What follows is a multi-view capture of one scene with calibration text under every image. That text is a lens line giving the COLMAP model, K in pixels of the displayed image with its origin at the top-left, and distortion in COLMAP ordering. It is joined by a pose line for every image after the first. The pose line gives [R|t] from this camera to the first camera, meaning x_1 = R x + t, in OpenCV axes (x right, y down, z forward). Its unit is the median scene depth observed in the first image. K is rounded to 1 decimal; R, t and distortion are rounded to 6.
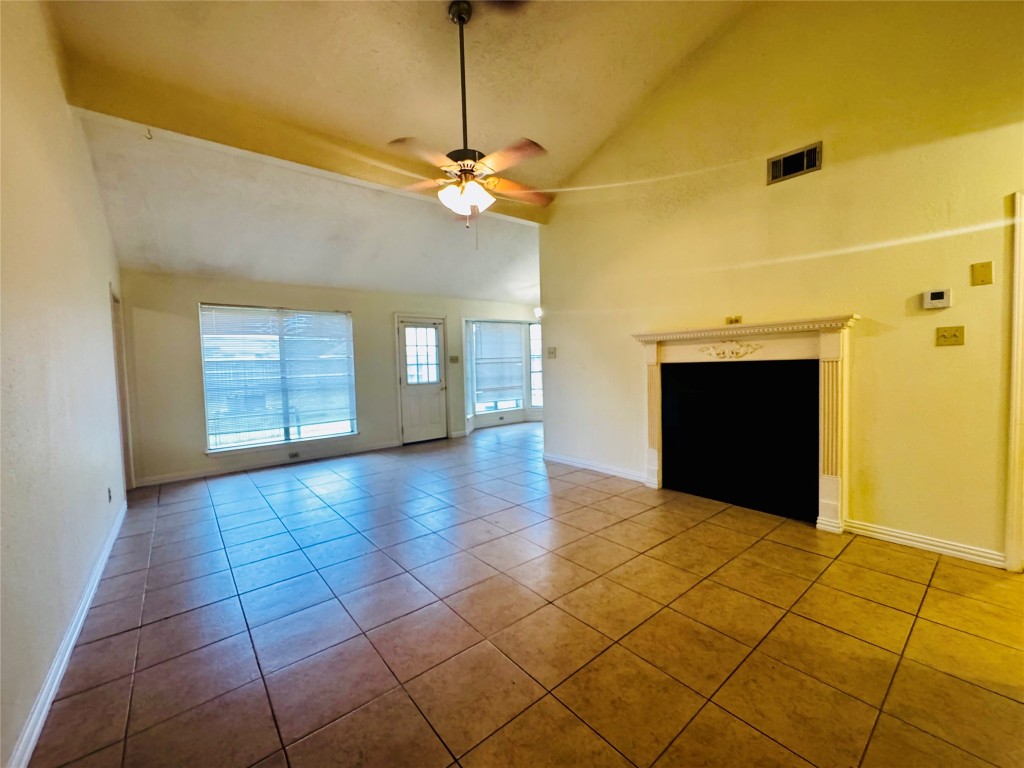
lens RADIAL K [[413.1, 0, 509.0], [0, 413.1, 385.0], [0, 0, 1]] dist [-0.003926, 0.001228]
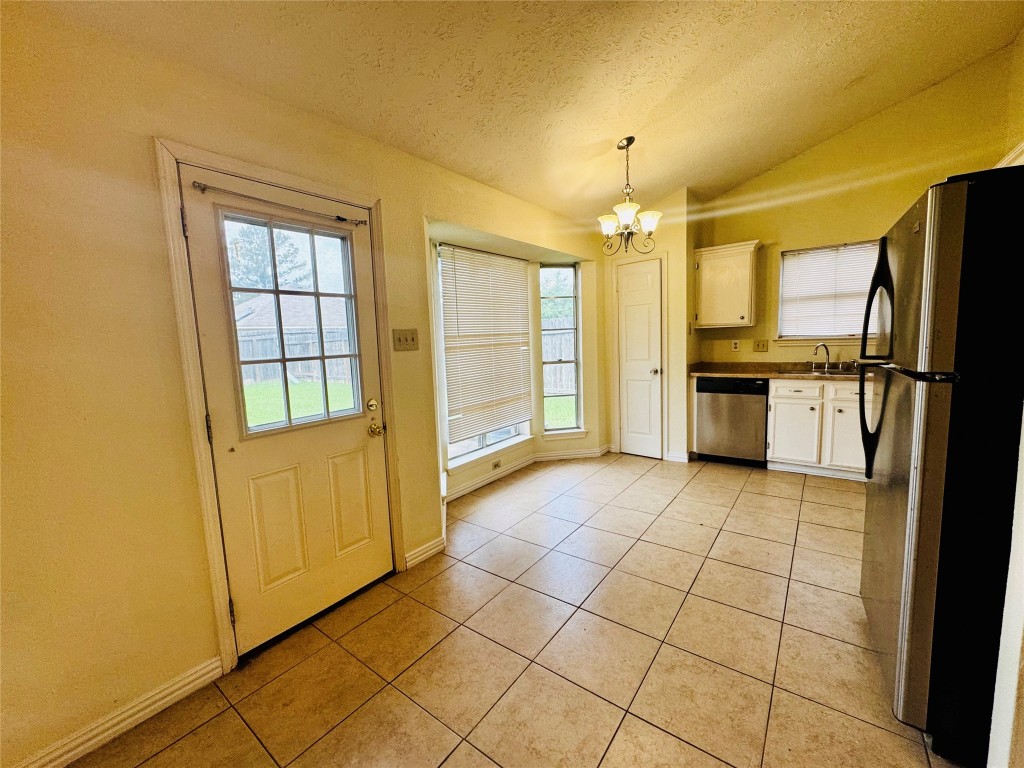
lens RADIAL K [[413.1, 0, 513.7], [0, 413.1, 382.8], [0, 0, 1]] dist [-0.003926, 0.001228]
pose [[0.968657, -0.036491, 0.245708, -0.137183], [0.024287, 0.998325, 0.052518, -0.044344], [-0.247213, -0.044905, 0.967920, 0.679618]]
